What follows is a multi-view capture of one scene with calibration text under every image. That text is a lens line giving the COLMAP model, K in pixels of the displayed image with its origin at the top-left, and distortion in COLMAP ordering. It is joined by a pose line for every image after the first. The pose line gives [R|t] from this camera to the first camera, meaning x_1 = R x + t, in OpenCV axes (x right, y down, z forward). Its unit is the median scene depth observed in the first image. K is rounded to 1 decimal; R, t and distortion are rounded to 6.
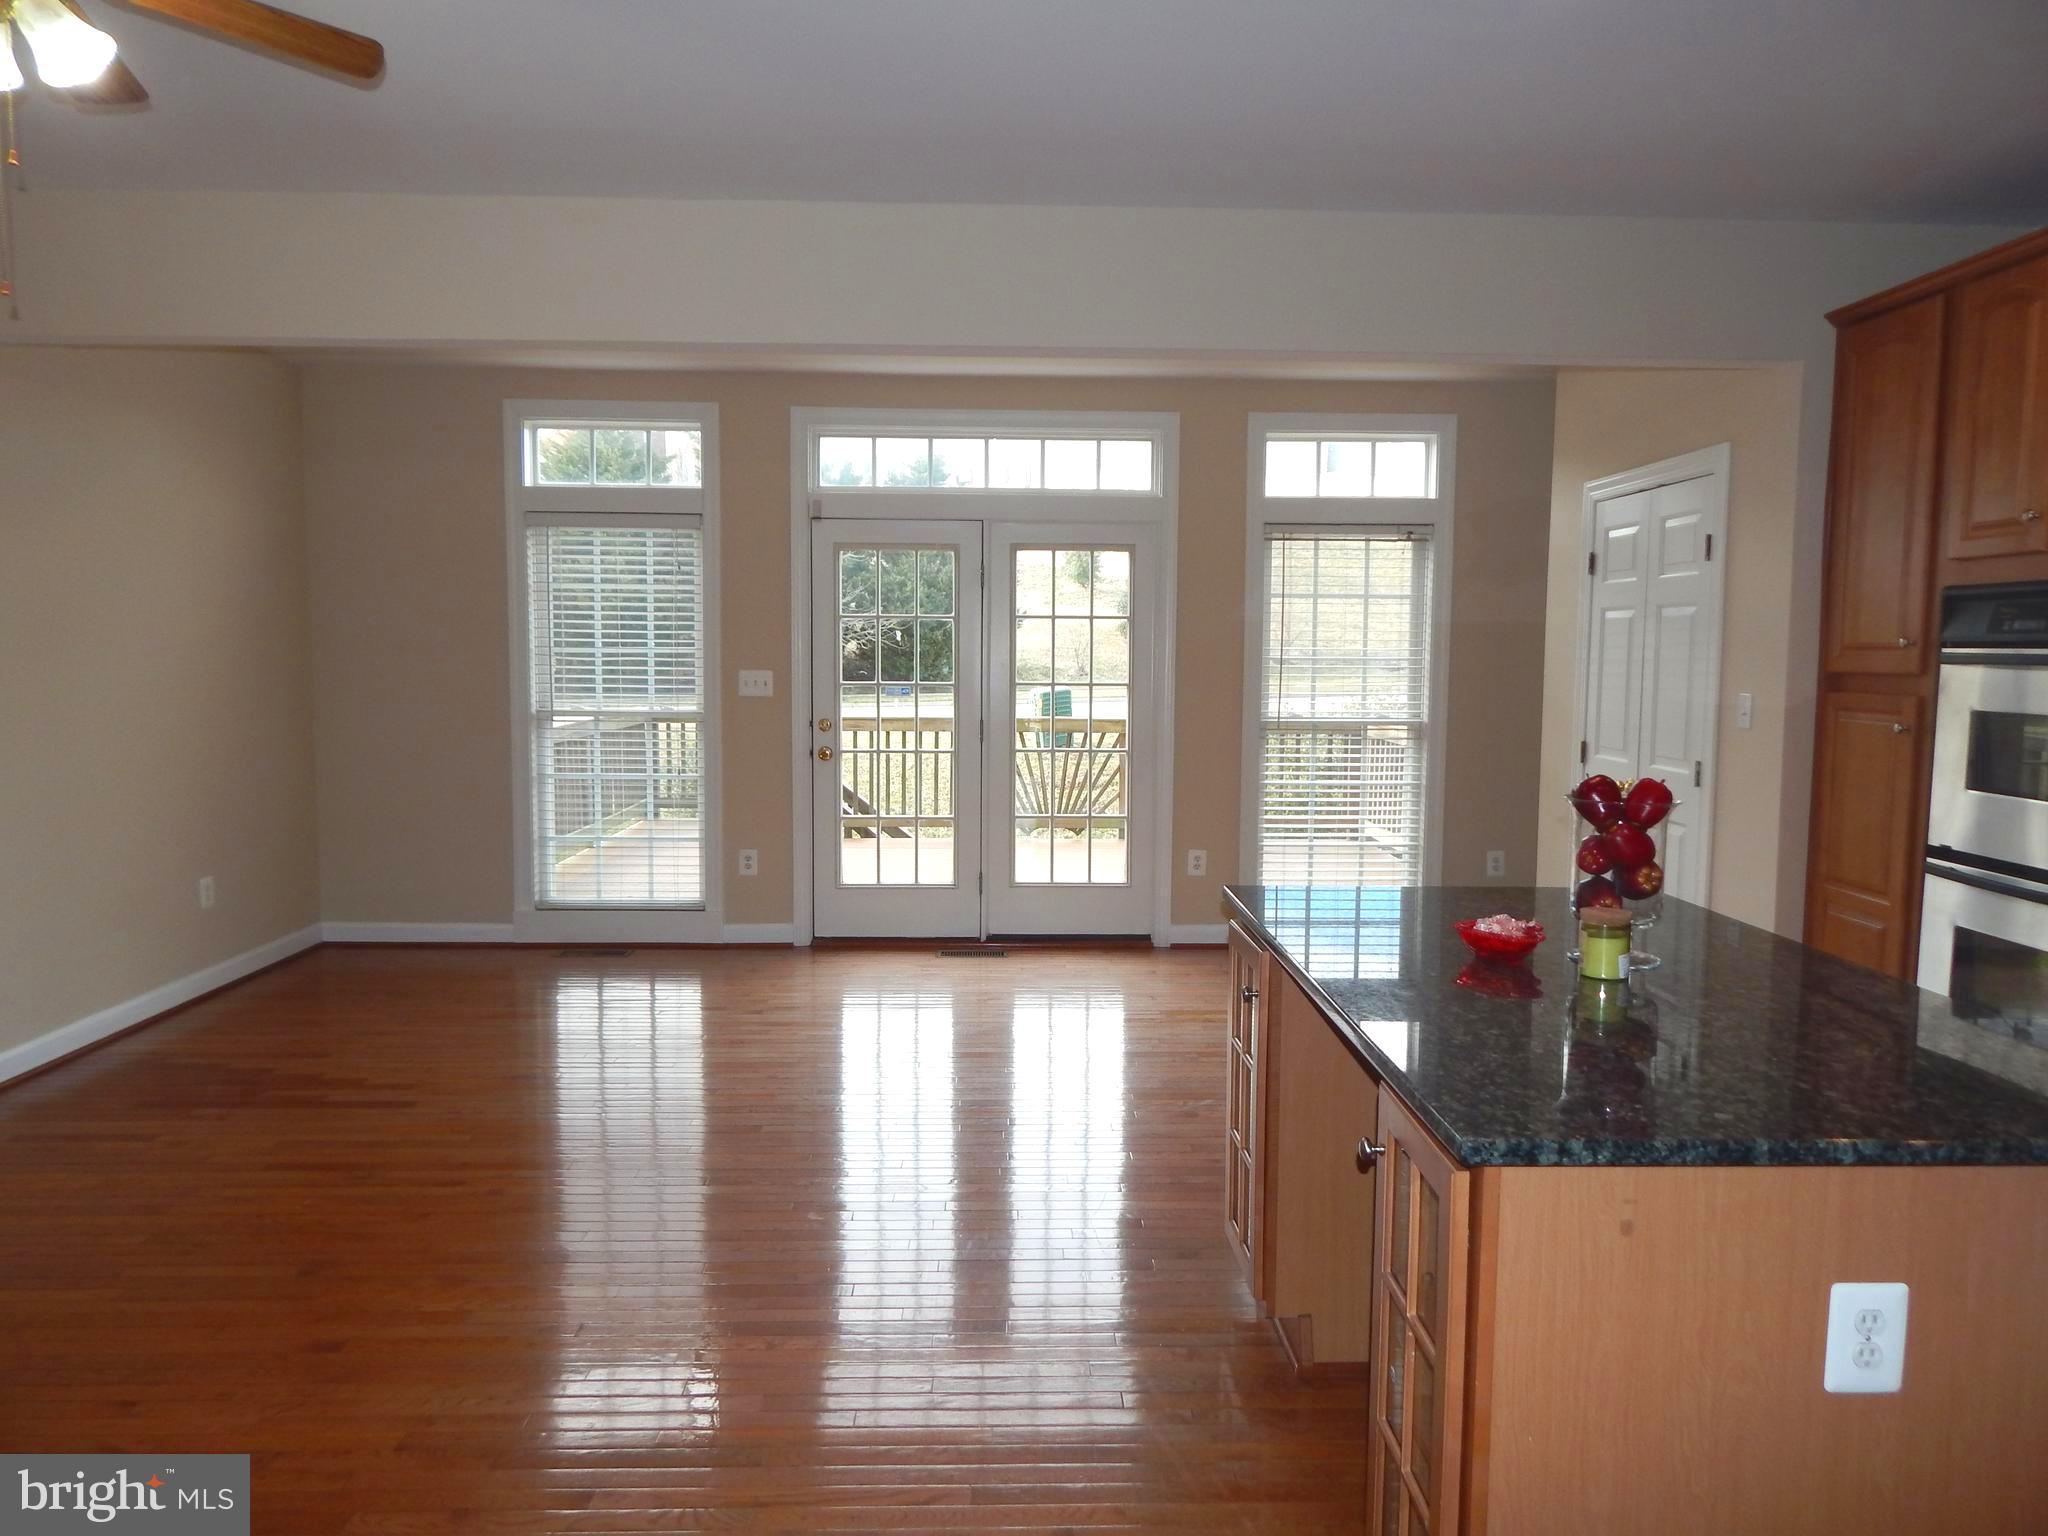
lens RADIAL K [[1345.4, 0, 1035.7], [0, 1345.4, 761.4], [0, 0, 1]] dist [0.006923, -0.010029]
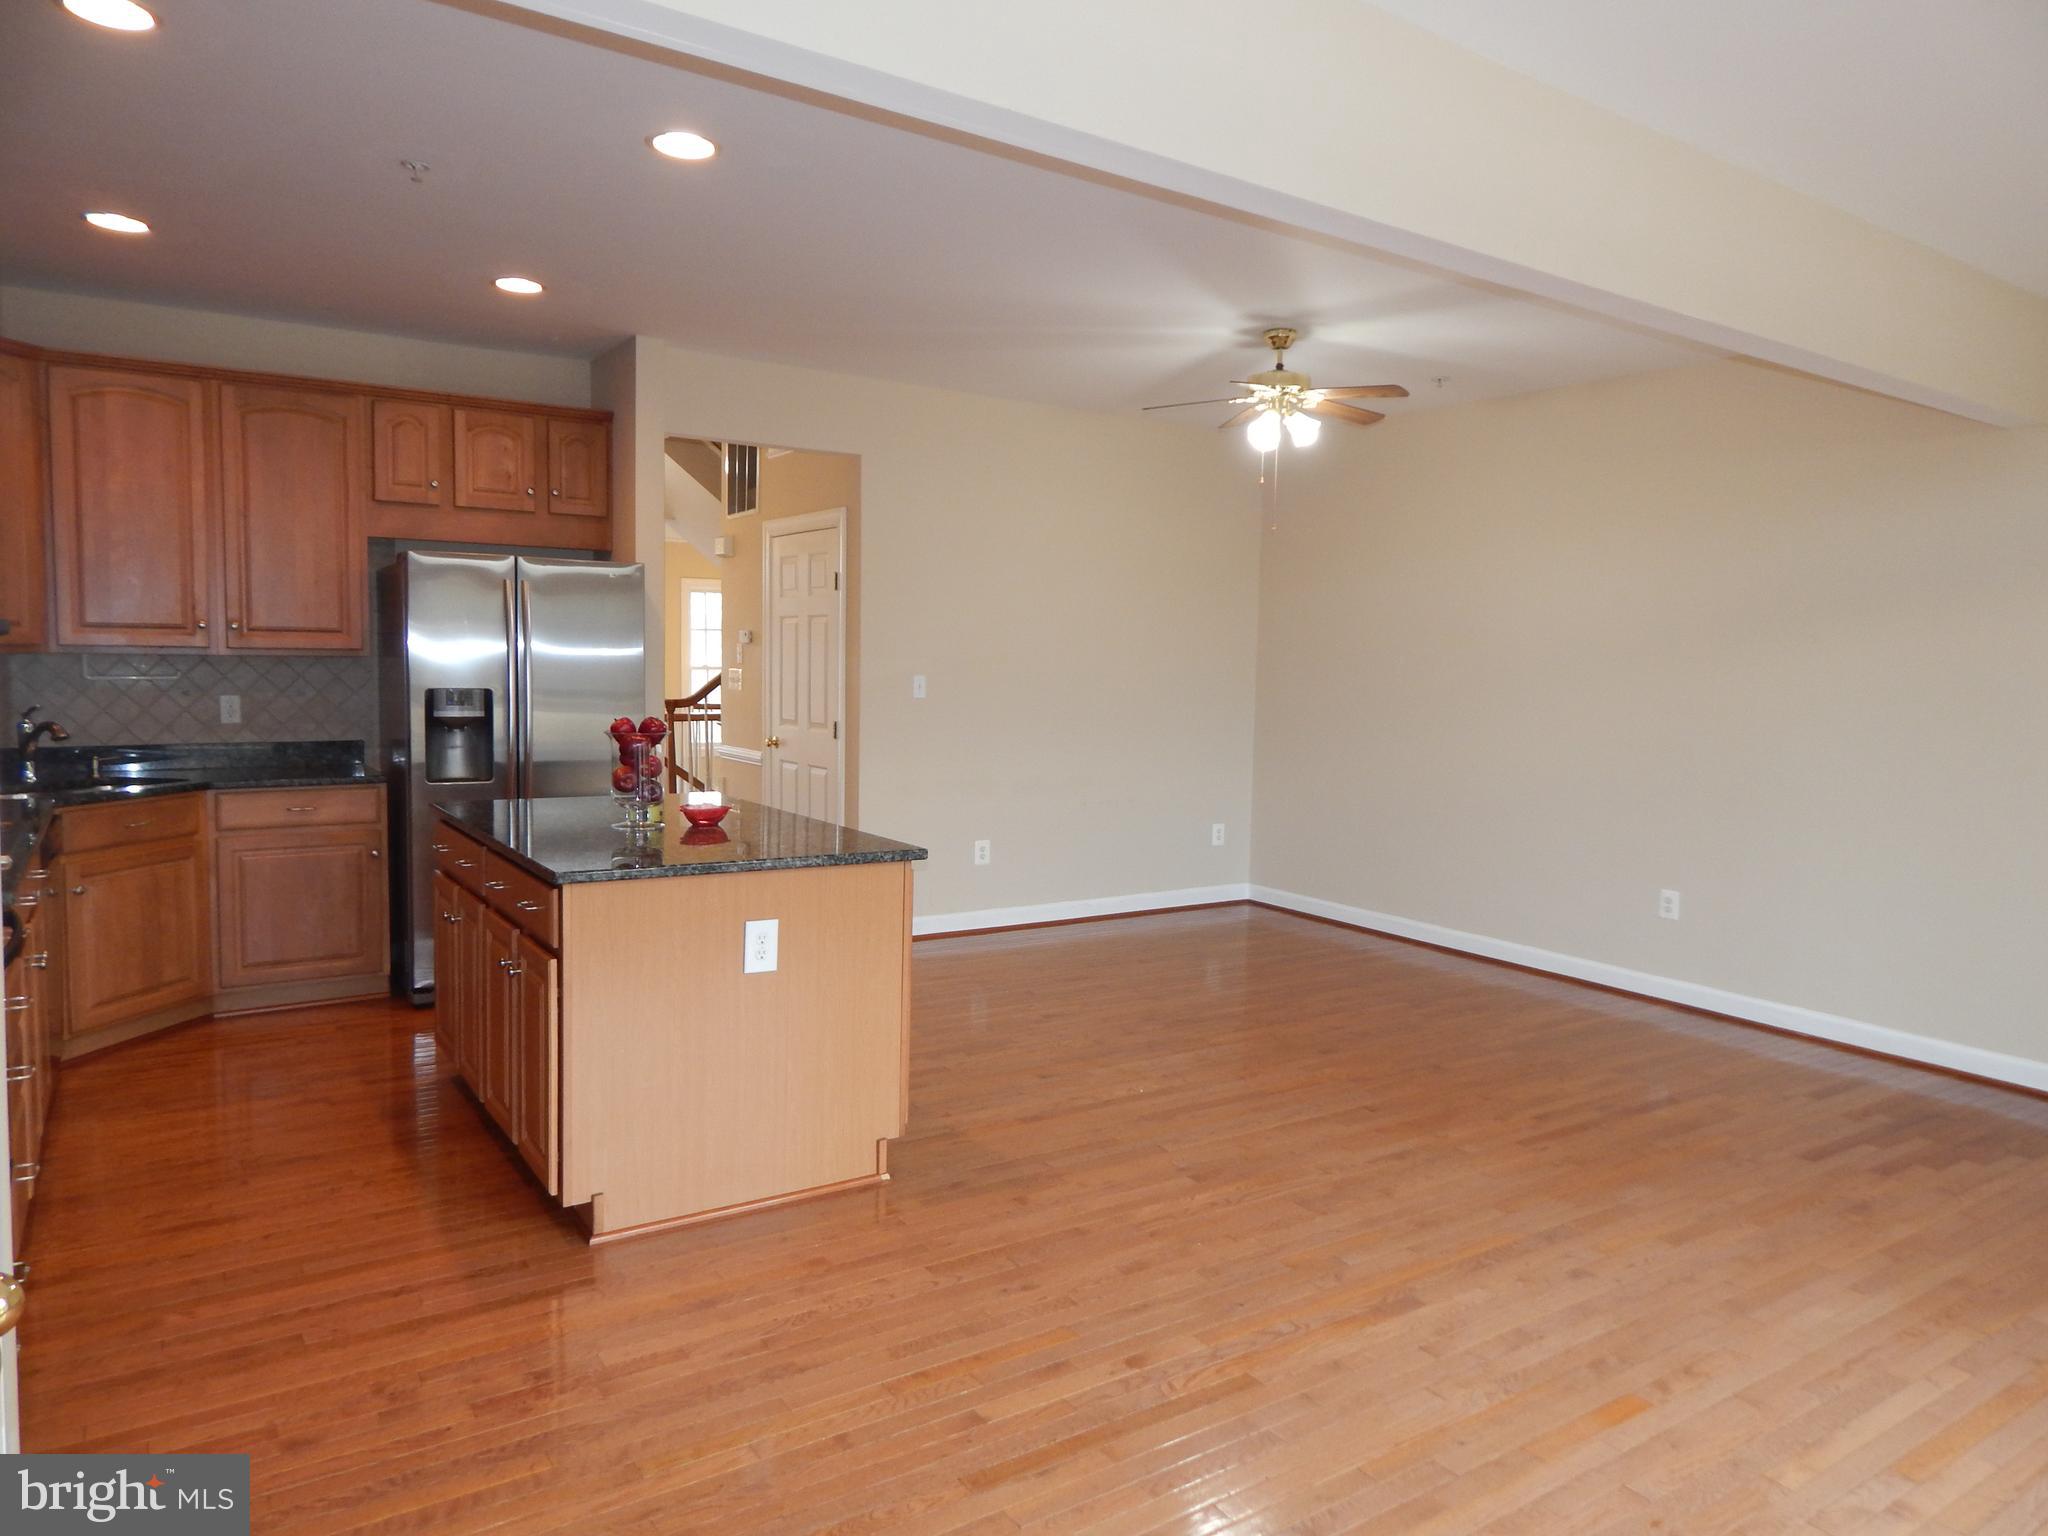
lens RADIAL K [[1345.4, 0, 1038.7], [0, 1345.4, 756.8], [0, 0, 1]] dist [0.006923, -0.010029]
pose [[-0.848432, 0.009191, -0.529224, 0.573486], [-0.076029, 0.987365, 0.139034, -0.134757], [0.523815, 0.158197, -0.837014, 1.707248]]
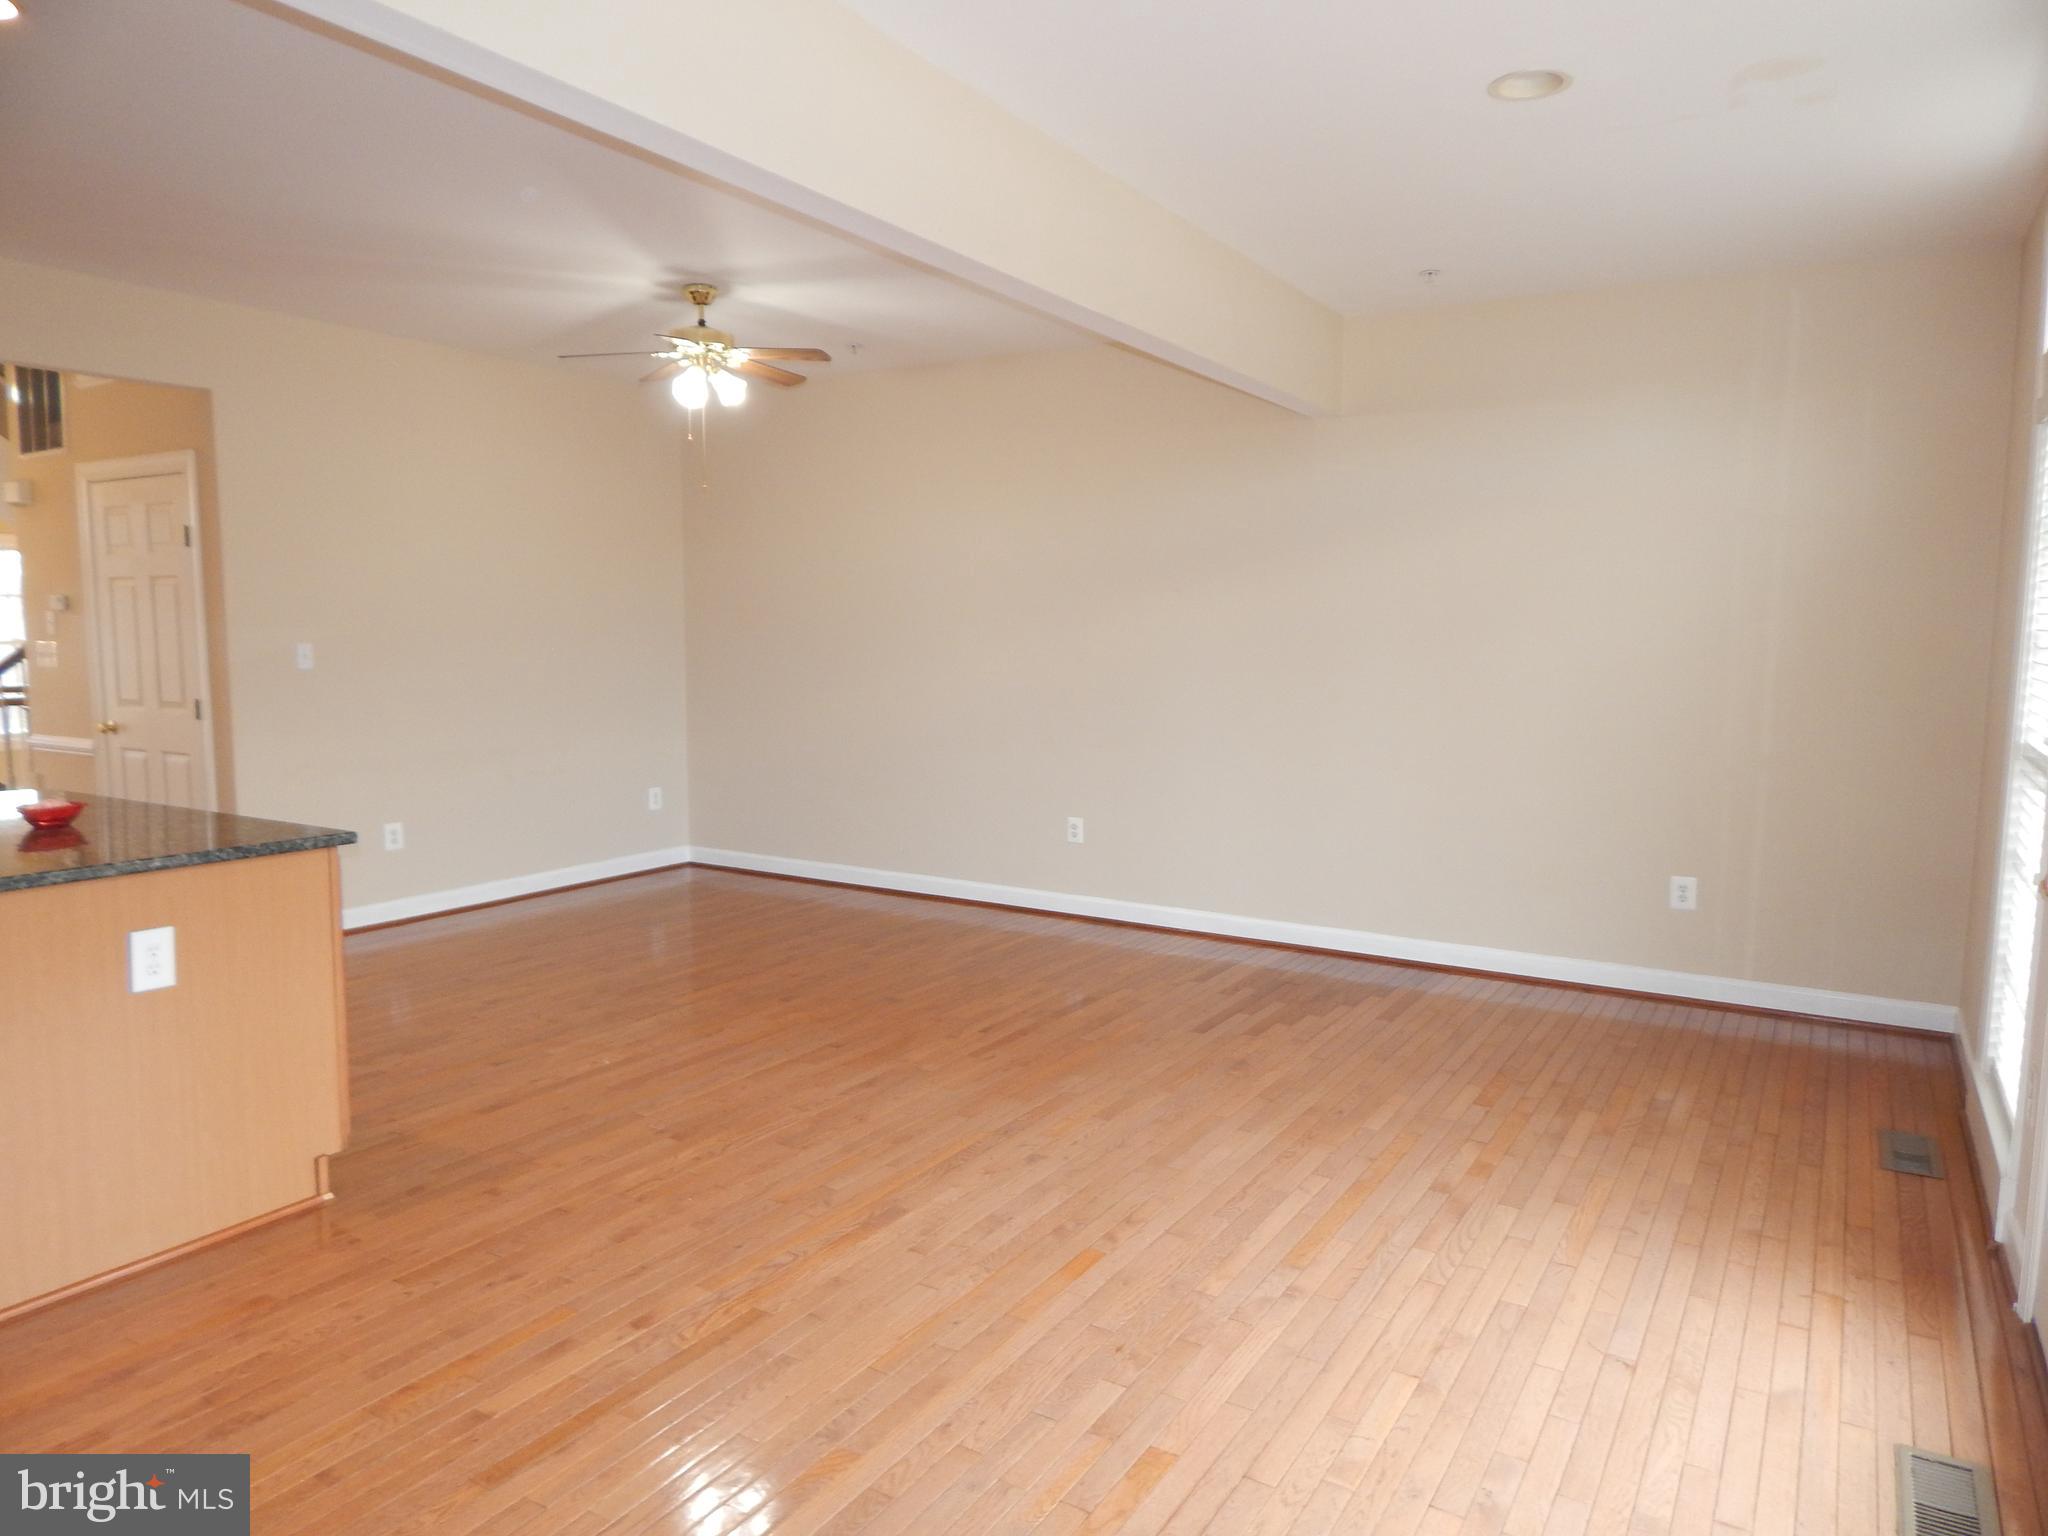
lens RADIAL K [[1345.4, 0, 1032.7], [0, 1345.4, 757.6], [0, 0, 1]] dist [0.006923, -0.010029]
pose [[-0.553643, 0.069028, -0.829888, 0.613642], [-0.079472, 0.987631, 0.135167, -0.130952], [0.828953, 0.140787, -0.541309, 1.702674]]
